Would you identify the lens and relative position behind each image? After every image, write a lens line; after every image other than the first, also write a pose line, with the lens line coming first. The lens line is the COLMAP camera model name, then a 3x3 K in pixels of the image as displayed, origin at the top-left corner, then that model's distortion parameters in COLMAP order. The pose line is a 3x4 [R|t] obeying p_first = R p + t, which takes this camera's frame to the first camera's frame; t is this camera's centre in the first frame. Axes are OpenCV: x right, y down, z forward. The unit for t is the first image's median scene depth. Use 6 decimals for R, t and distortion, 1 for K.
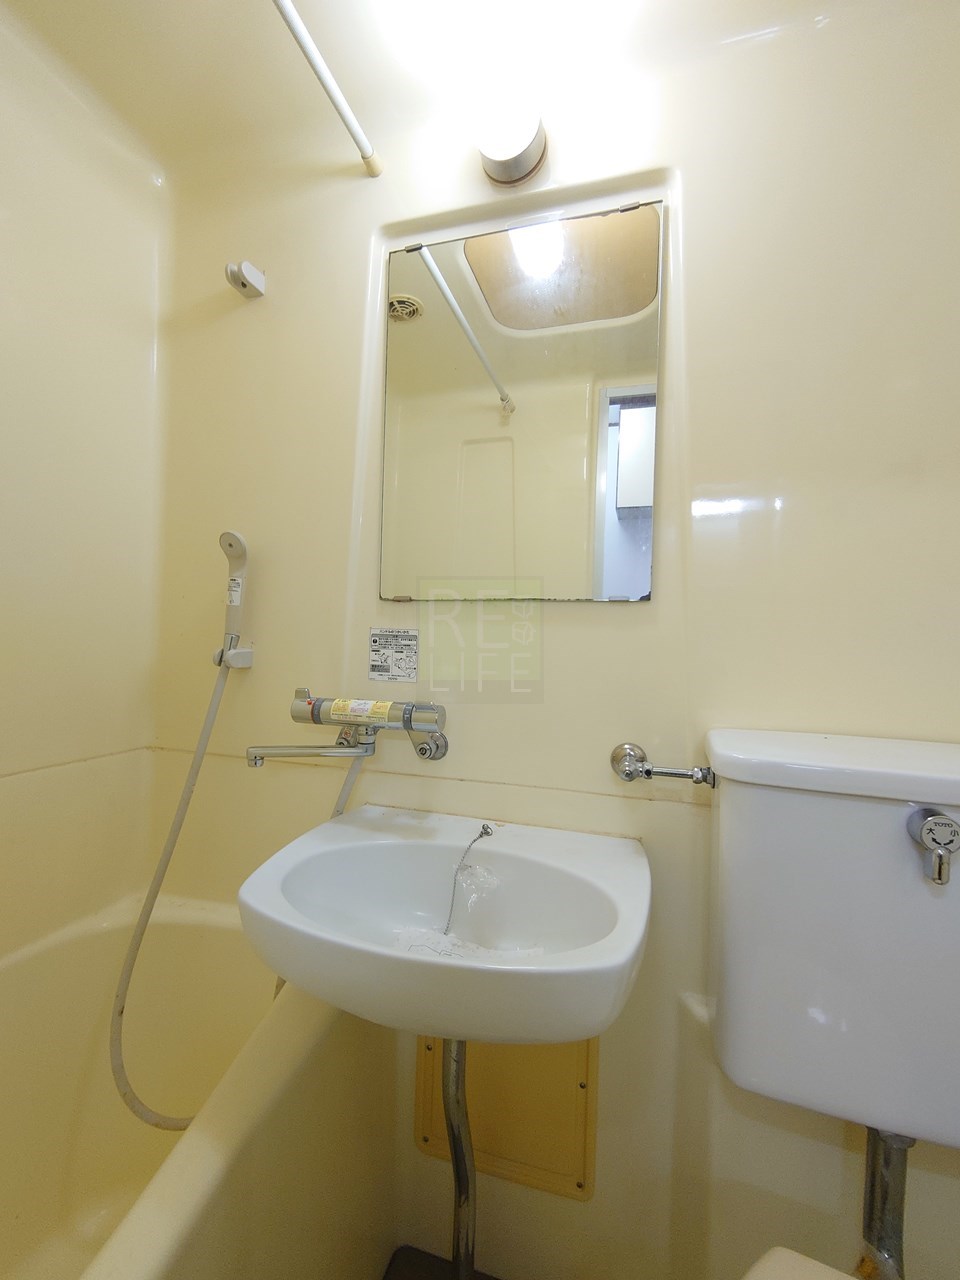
lens RADIAL K [[544.9, 0, 476.6], [0, 544.9, 642.5], [0, 0, 1]] dist [-0.002028, -0.000707]
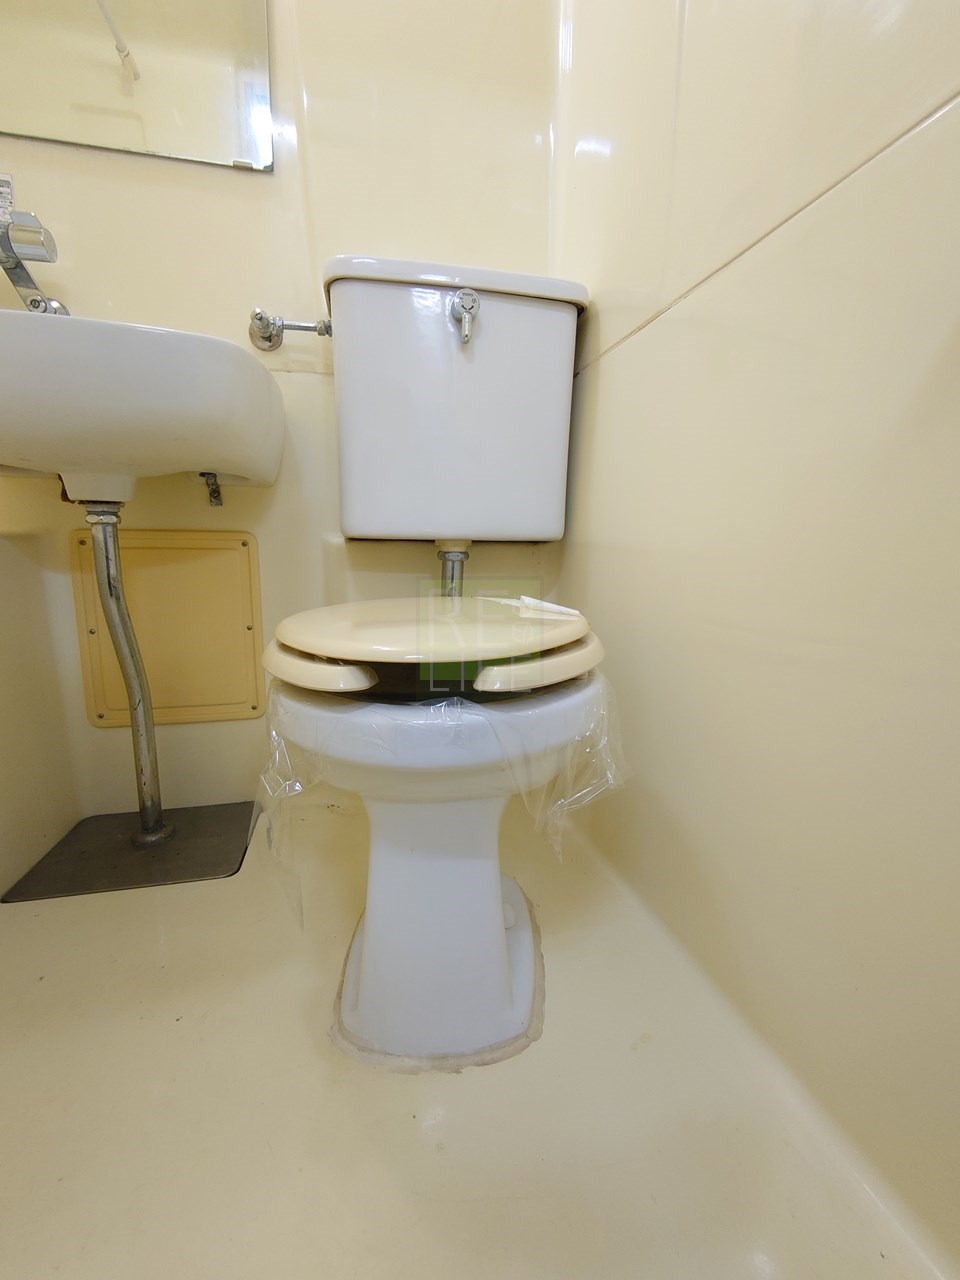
lens RADIAL K [[554.9, 0, 475.8], [0, 554.9, 638.2], [0, 0, 1]] dist [-0.001950, -0.000652]
pose [[0.870426, -0.107477, 0.480423, 0.037787], [0.017633, 0.982058, 0.187752, 0.550045], [-0.491983, -0.154953, 0.856705, -0.242276]]
